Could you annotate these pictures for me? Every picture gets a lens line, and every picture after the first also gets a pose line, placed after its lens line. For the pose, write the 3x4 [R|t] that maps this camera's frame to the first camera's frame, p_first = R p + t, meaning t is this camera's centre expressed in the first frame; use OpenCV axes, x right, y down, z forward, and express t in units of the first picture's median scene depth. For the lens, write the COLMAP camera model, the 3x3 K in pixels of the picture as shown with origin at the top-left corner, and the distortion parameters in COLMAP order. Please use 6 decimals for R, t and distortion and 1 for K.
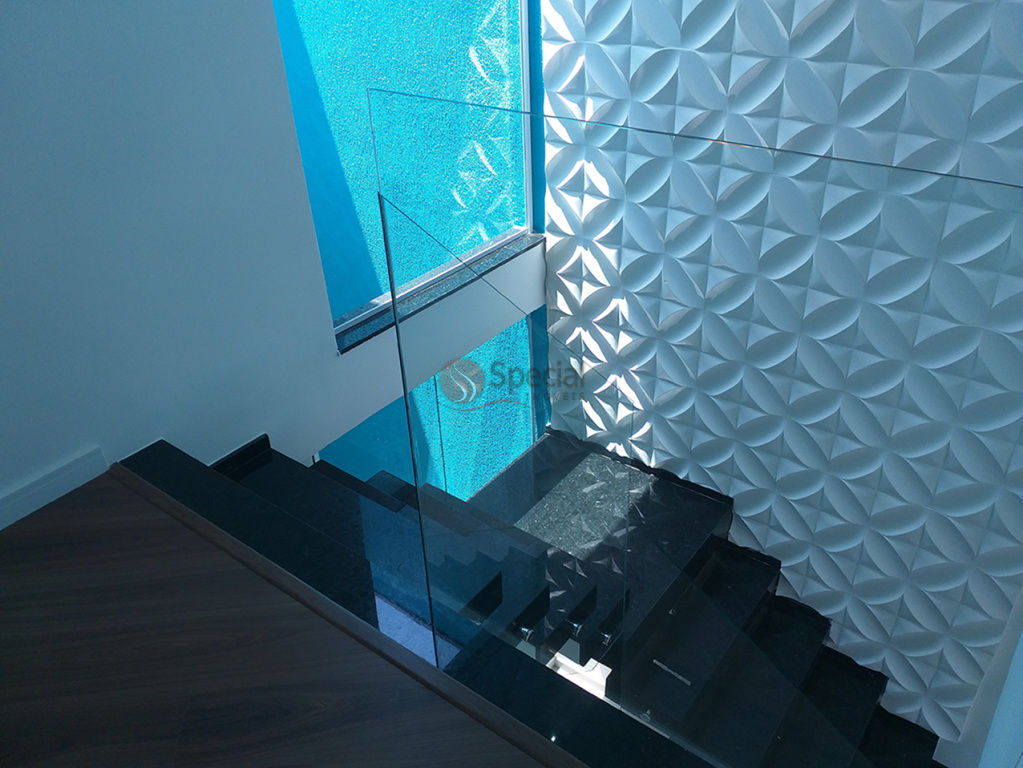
lens RADIAL K [[837.8, 0, 502.8], [0, 837.8, 383.8], [0, 0, 1]] dist [0.139185, -0.339996]
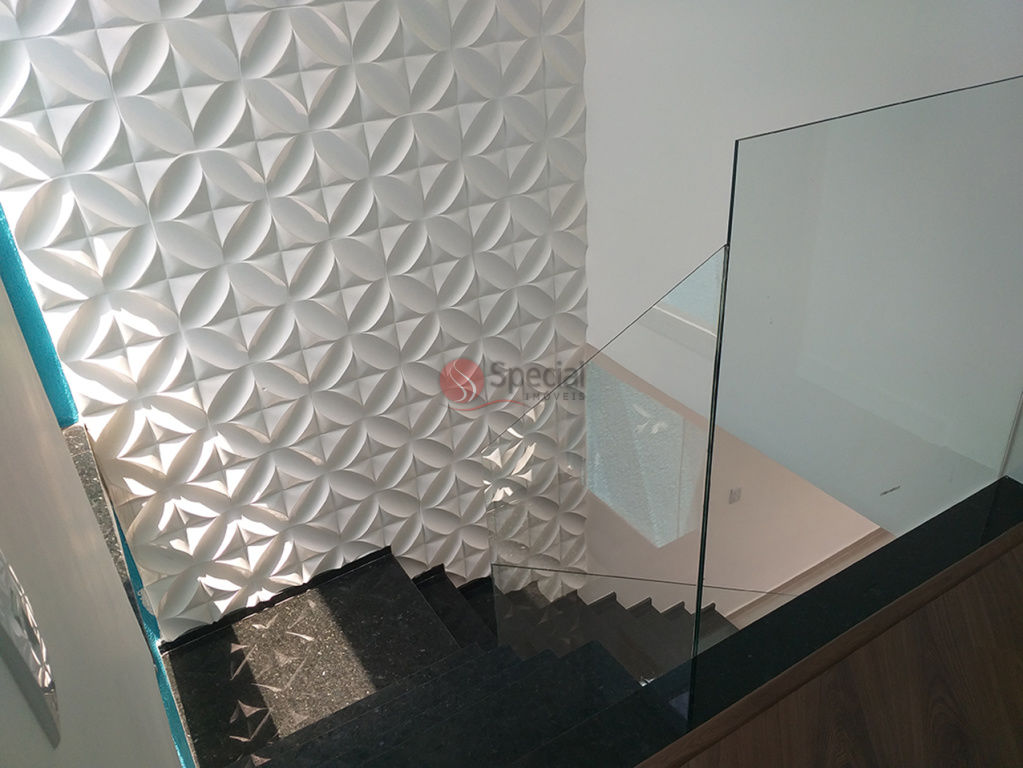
lens RADIAL K [[811.2, 0, 511.0], [0, 811.2, 381.3], [0, 0, 1]] dist [0.045568, -0.099122]
pose [[0.335608, -0.425285, 0.840536, -0.436465], [0.526831, 0.824433, 0.206785, -0.160612], [-0.780907, 0.373422, 0.500739, 0.320709]]
